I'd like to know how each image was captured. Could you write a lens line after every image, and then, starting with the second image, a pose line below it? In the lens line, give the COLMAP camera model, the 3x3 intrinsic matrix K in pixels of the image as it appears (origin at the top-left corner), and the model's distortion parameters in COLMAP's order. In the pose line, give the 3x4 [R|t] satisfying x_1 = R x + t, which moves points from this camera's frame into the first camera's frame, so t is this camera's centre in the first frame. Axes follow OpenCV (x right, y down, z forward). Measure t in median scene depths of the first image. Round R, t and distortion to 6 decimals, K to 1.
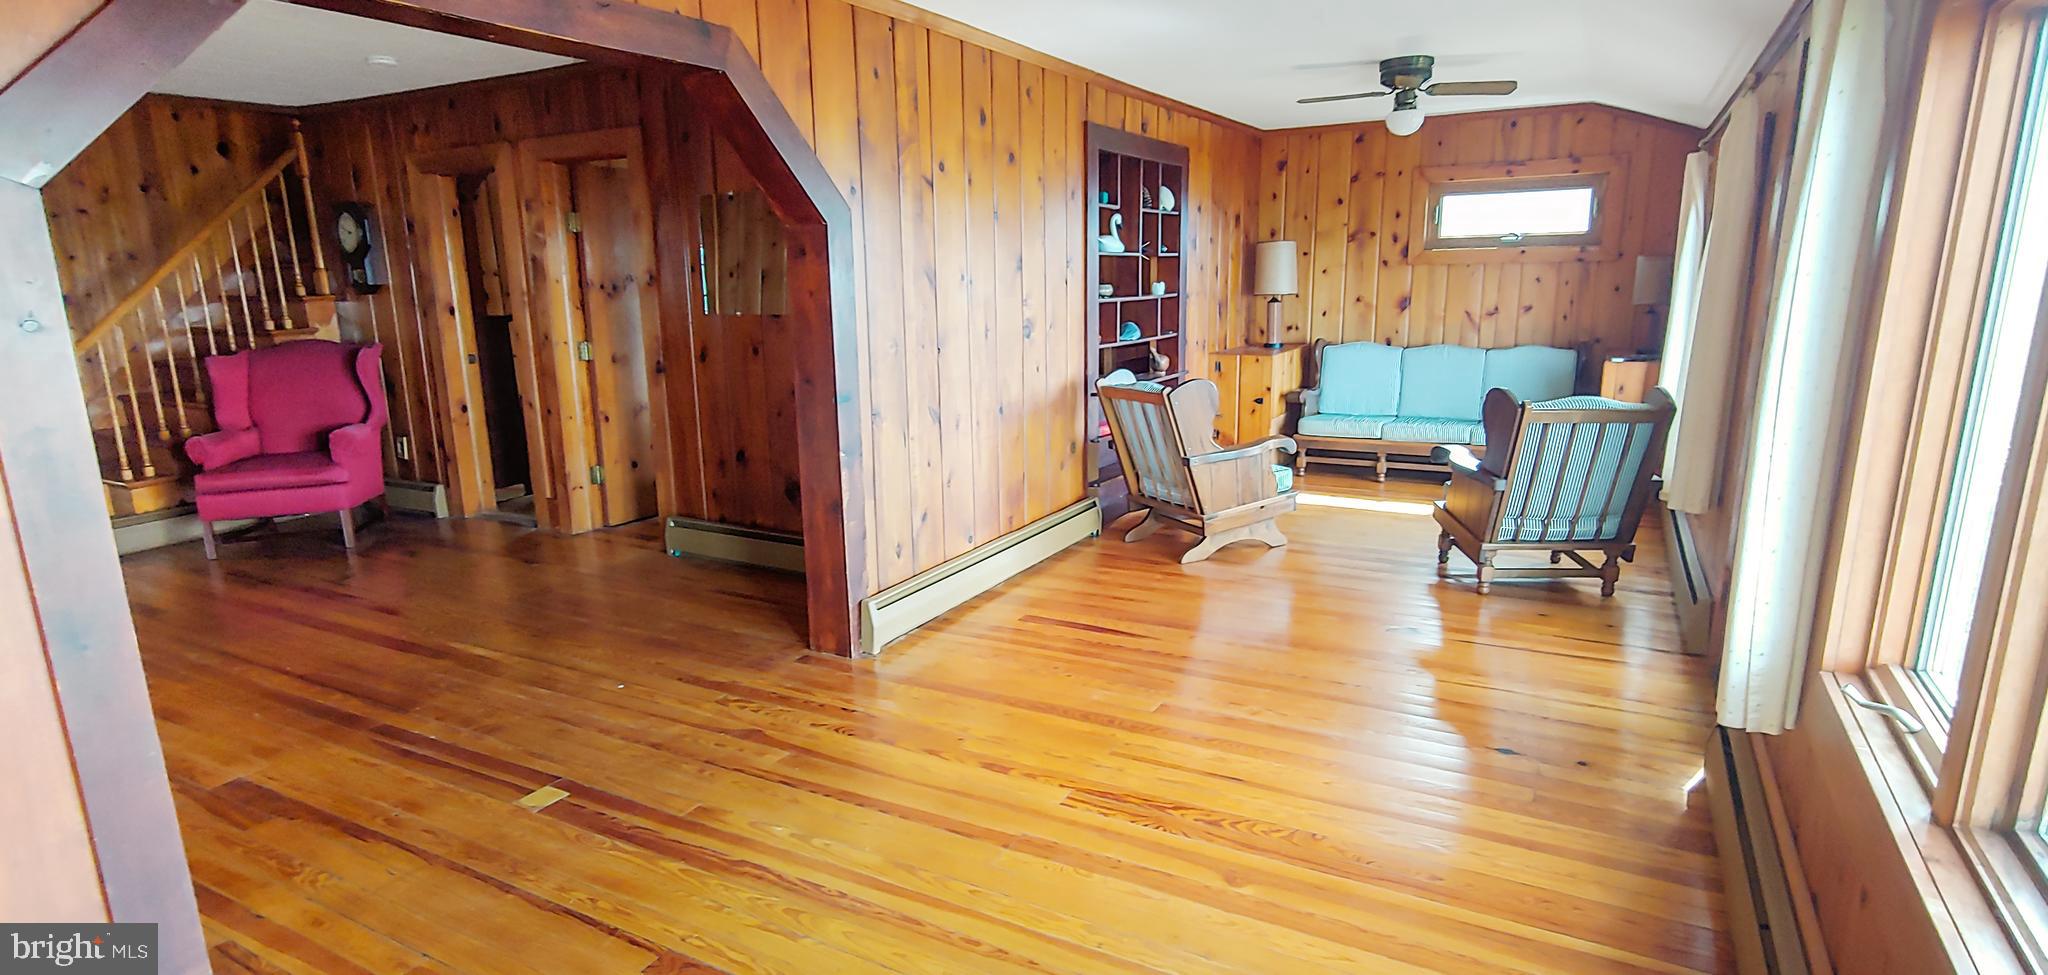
lens RADIAL K [[1070.8, 0, 974.3], [0, 1070.8, 514.2], [0, 0, 1]] dist [-0.013485, 0.000955]
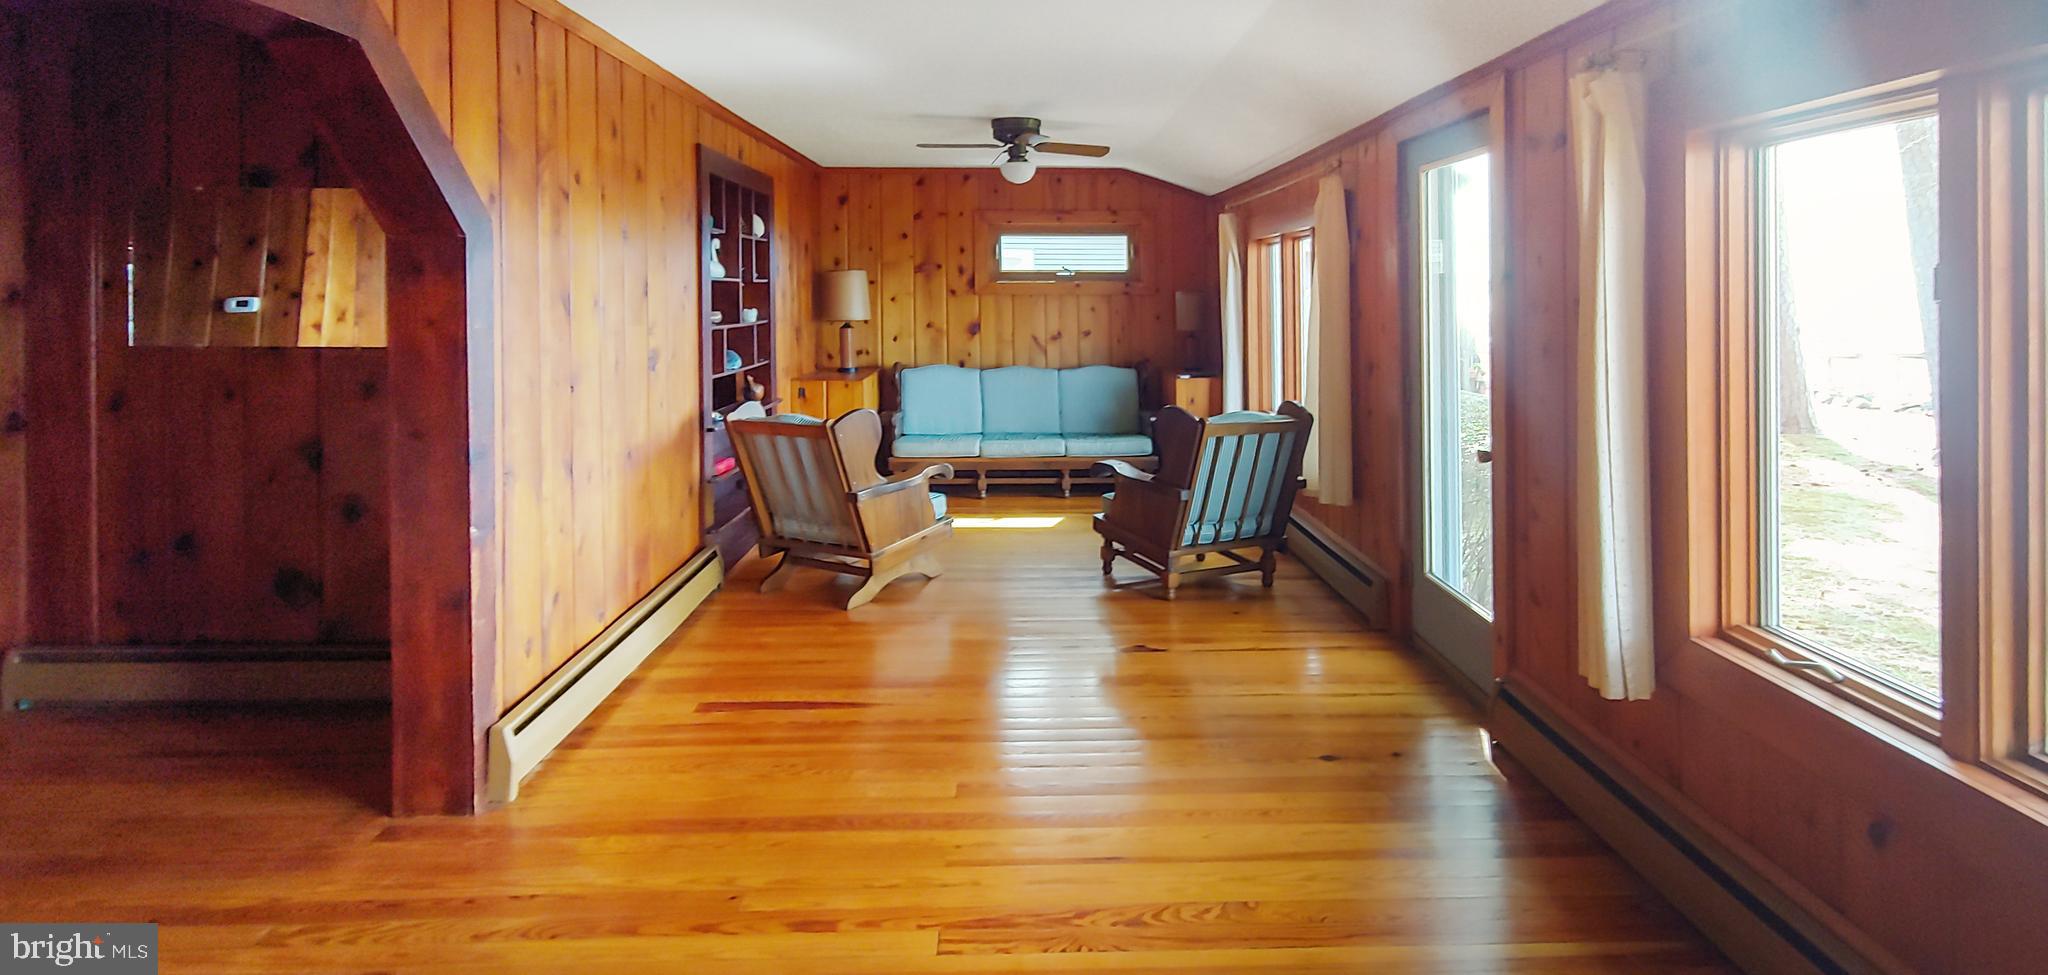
lens RADIAL K [[1043.1, 0, 1029.3], [0, 1043.1, 279.2], [0, 0, 1]] dist [0.002200, 0.001014]
pose [[0.834567, 0.024722, 0.550351, -0.168846], [0.105643, 0.973271, -0.203918, -0.029586], [-0.540683, 0.228324, 0.809648, 0.118528]]
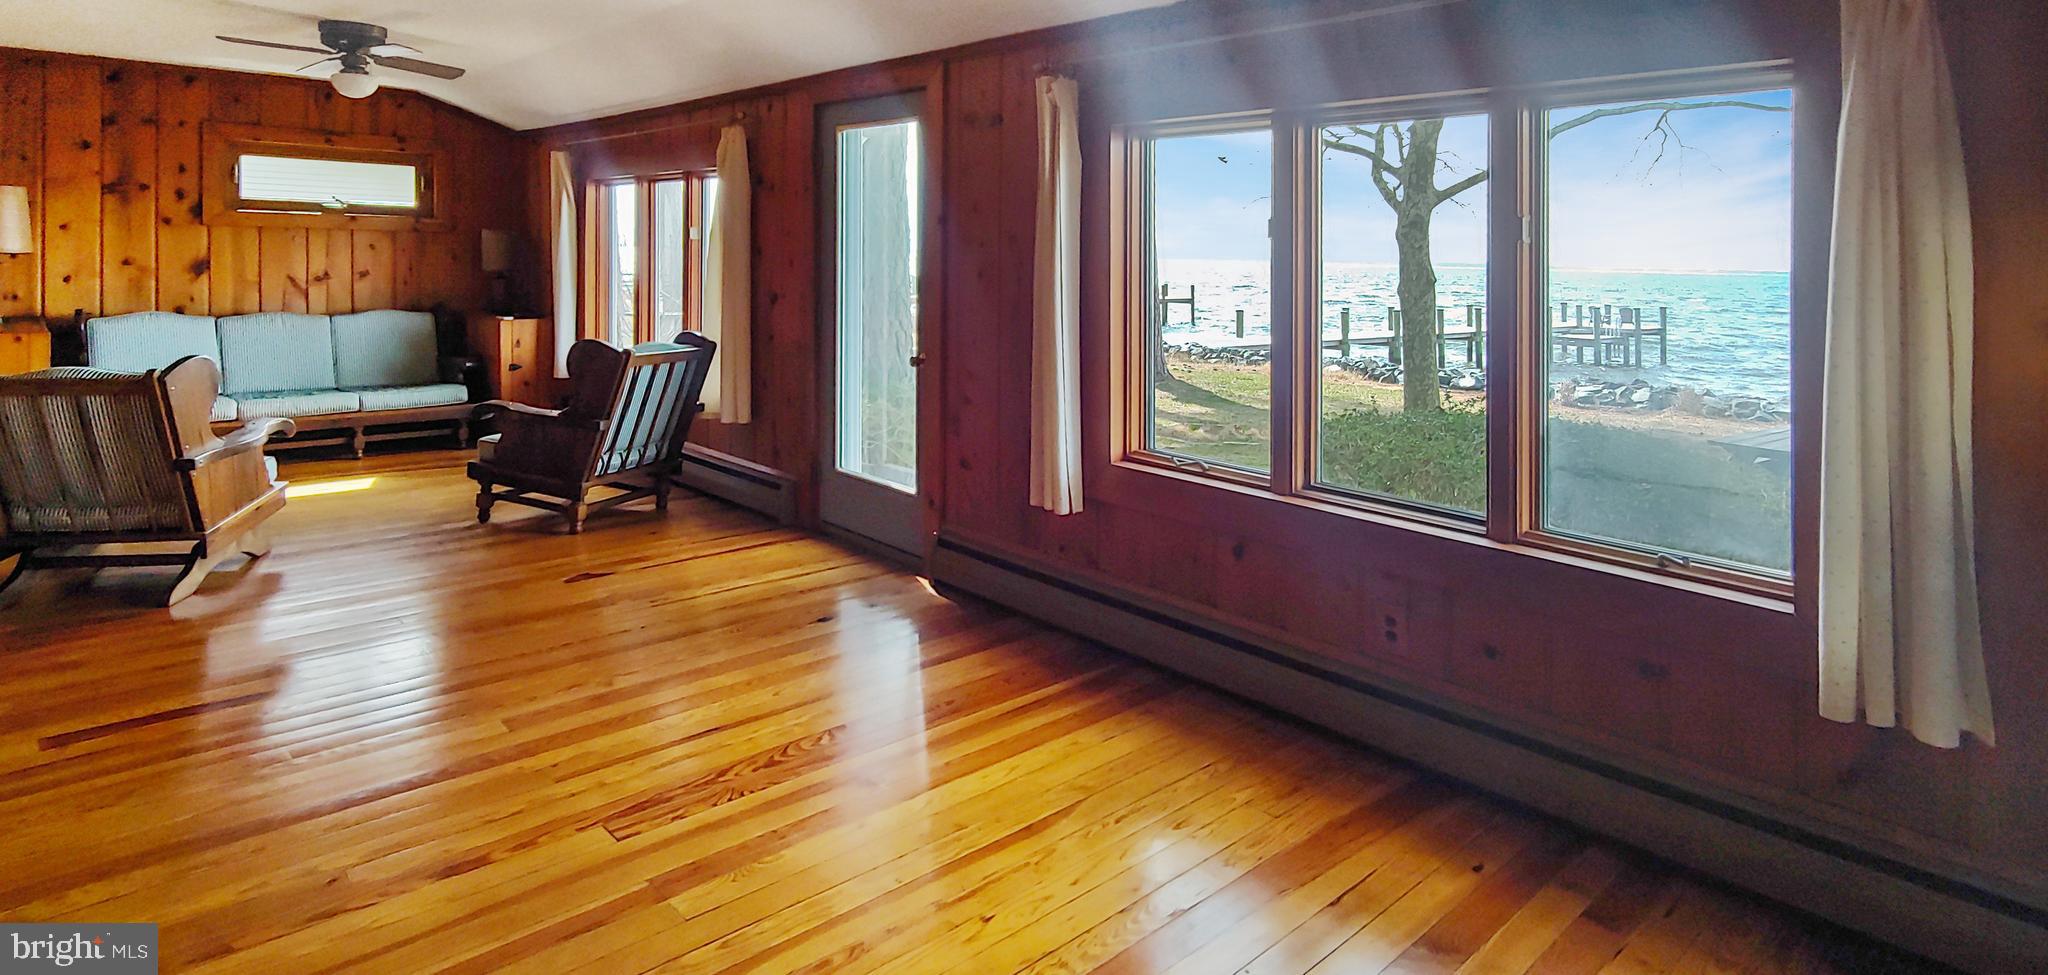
lens RADIAL K [[1130.4, 0, 873.4], [0, 1130.4, 234.2], [0, 0, 1]] dist [0.000089, 0.000354]
pose [[0.292445, 0.048552, 0.955049, -0.402173], [0.176244, 0.978866, -0.103730, -0.036331], [-0.939901, 0.198657, 0.277707, 0.261259]]
